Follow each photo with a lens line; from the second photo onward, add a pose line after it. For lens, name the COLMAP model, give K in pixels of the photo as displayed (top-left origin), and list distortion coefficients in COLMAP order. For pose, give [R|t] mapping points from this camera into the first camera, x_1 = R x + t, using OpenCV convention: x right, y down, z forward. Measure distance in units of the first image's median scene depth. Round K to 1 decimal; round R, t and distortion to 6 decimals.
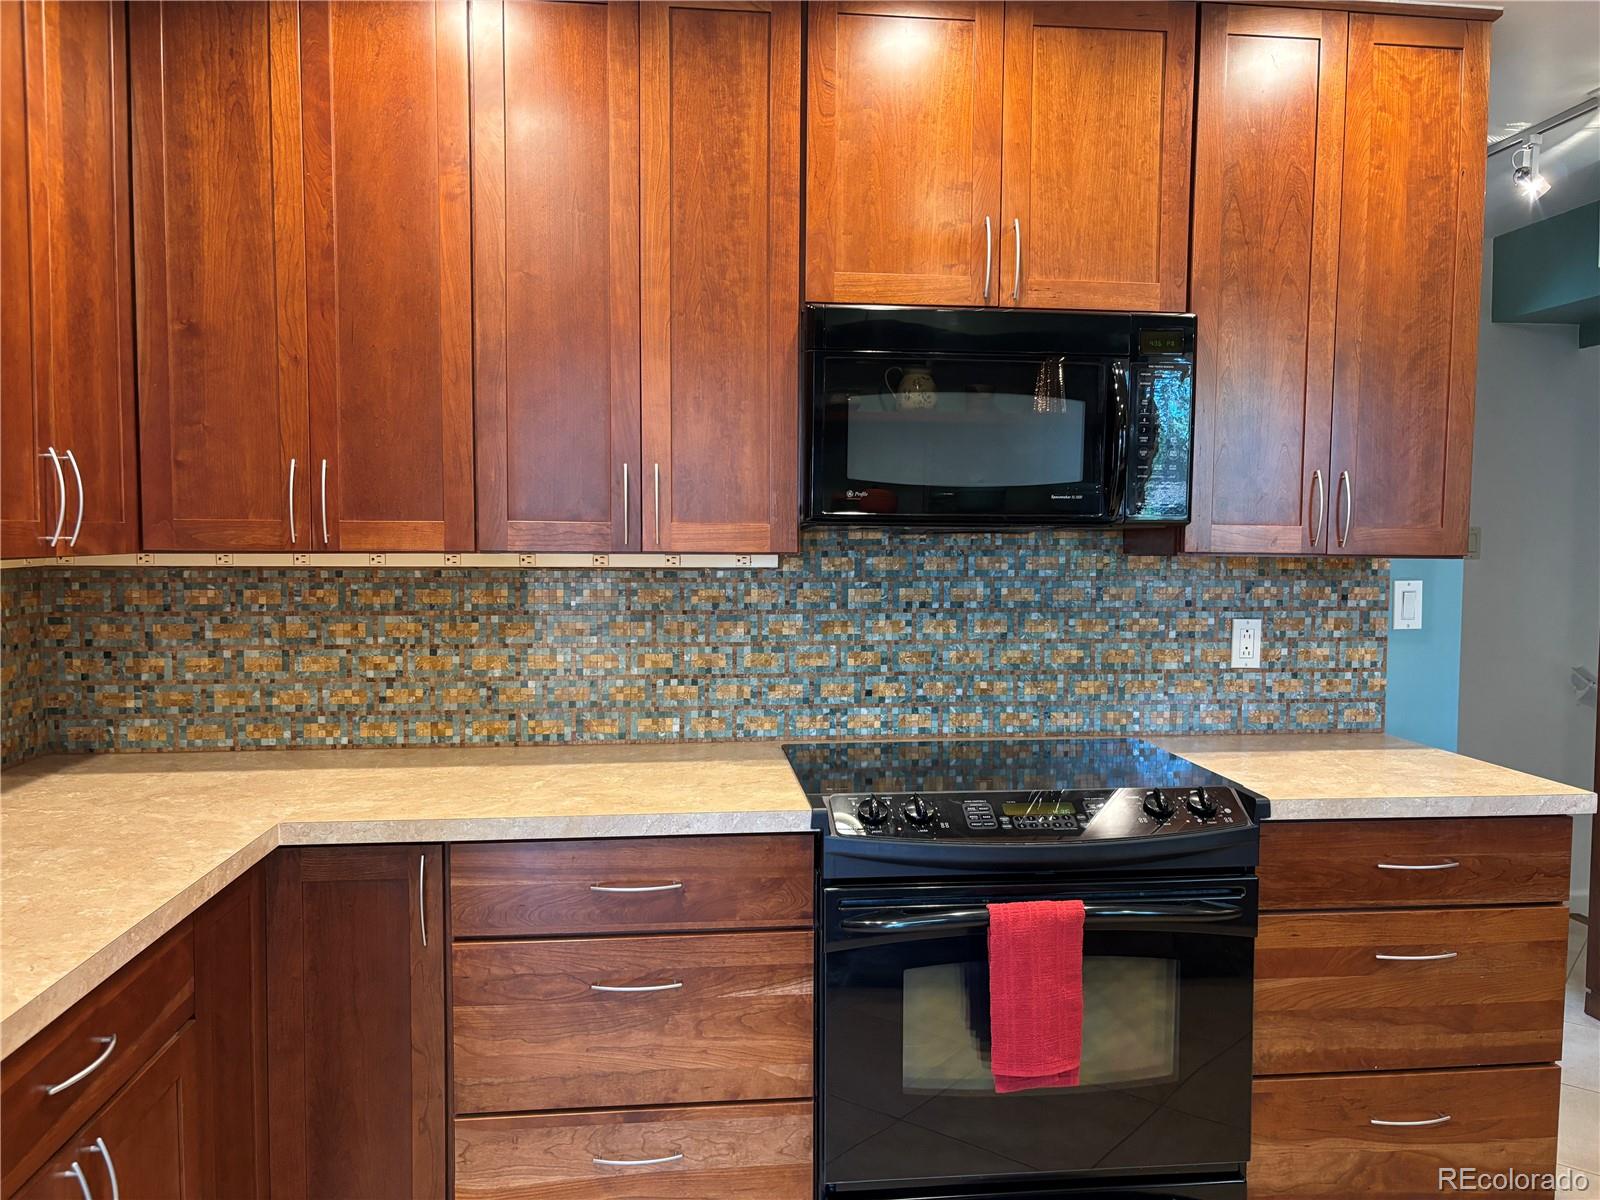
lens RADIAL K [[1213.3, 0, 809.2], [0, 1213.3, 607.3], [0, 0, 1]] dist [0.034379, -0.046157]
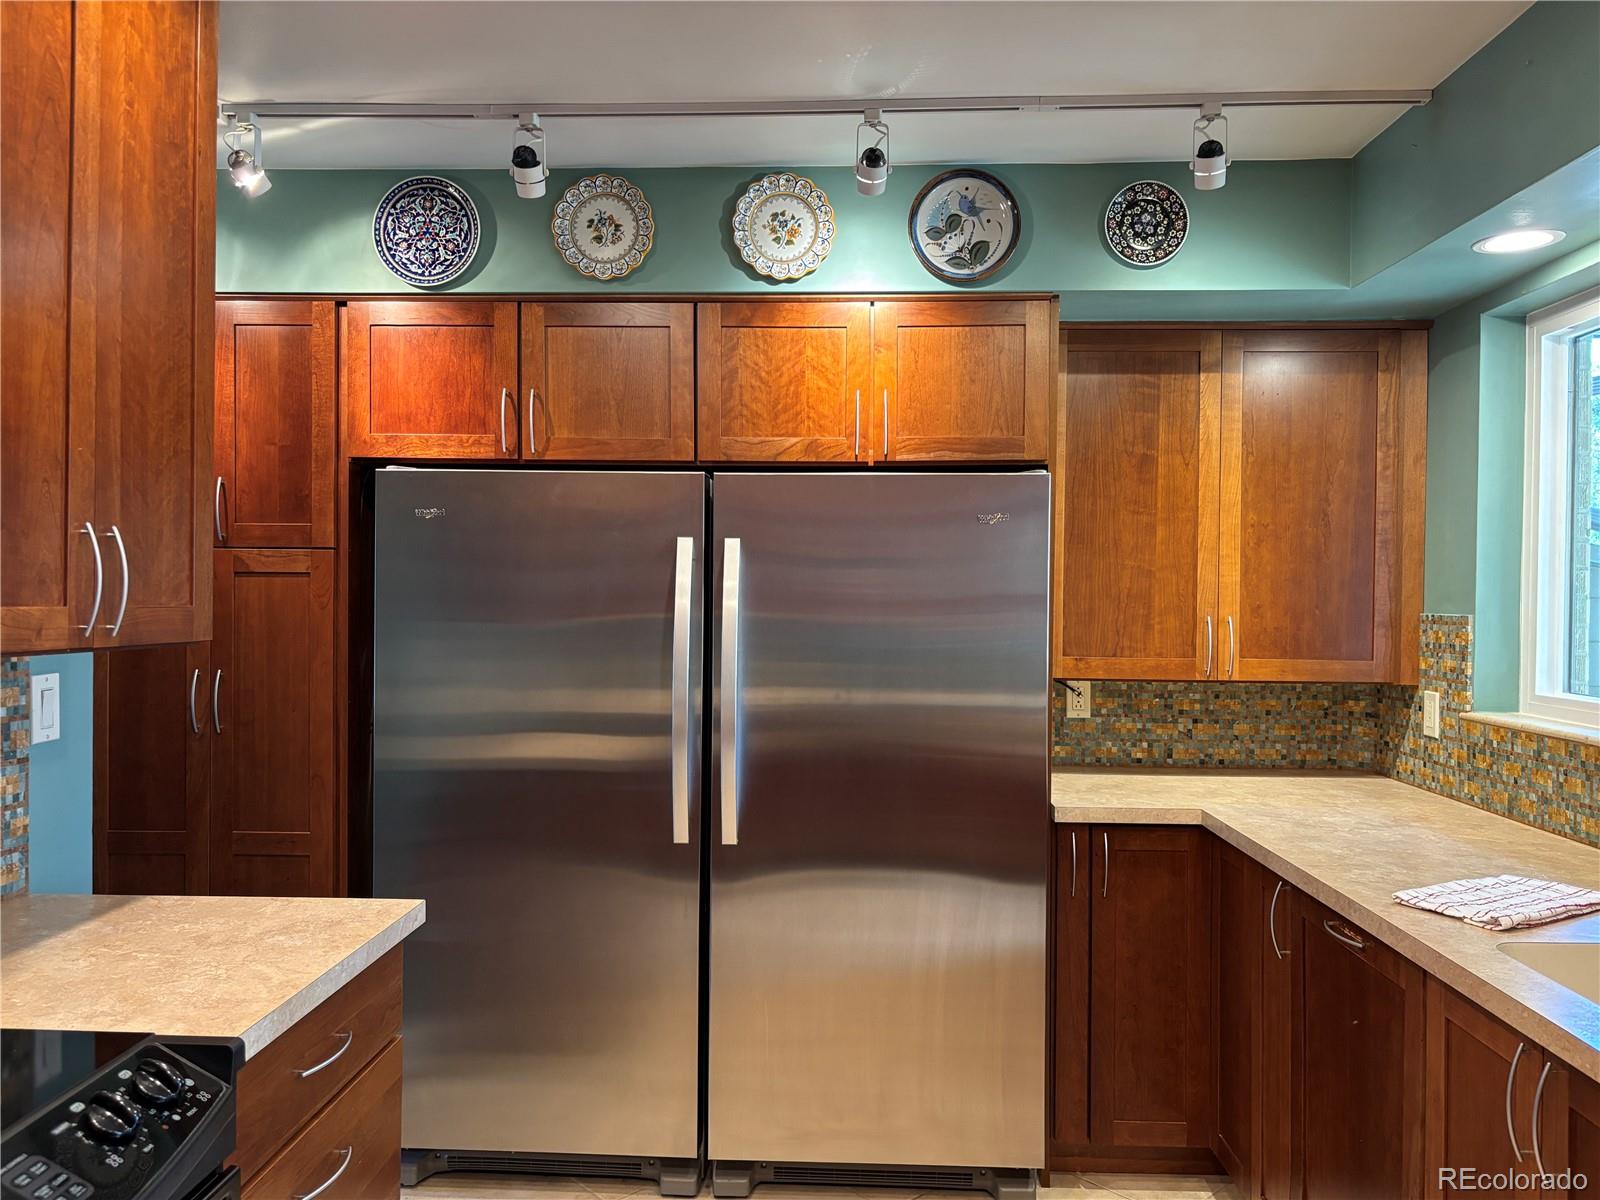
lens RADIAL K [[1213.3, 0, 809.2], [0, 1213.3, 607.3], [0, 0, 1]] dist [0.034379, -0.046157]
pose [[0.136940, -0.014964, 0.990466, -0.164366], [0.051544, 0.998639, 0.007961, -0.044328], [-0.989237, 0.049963, 0.137525, 0.452127]]
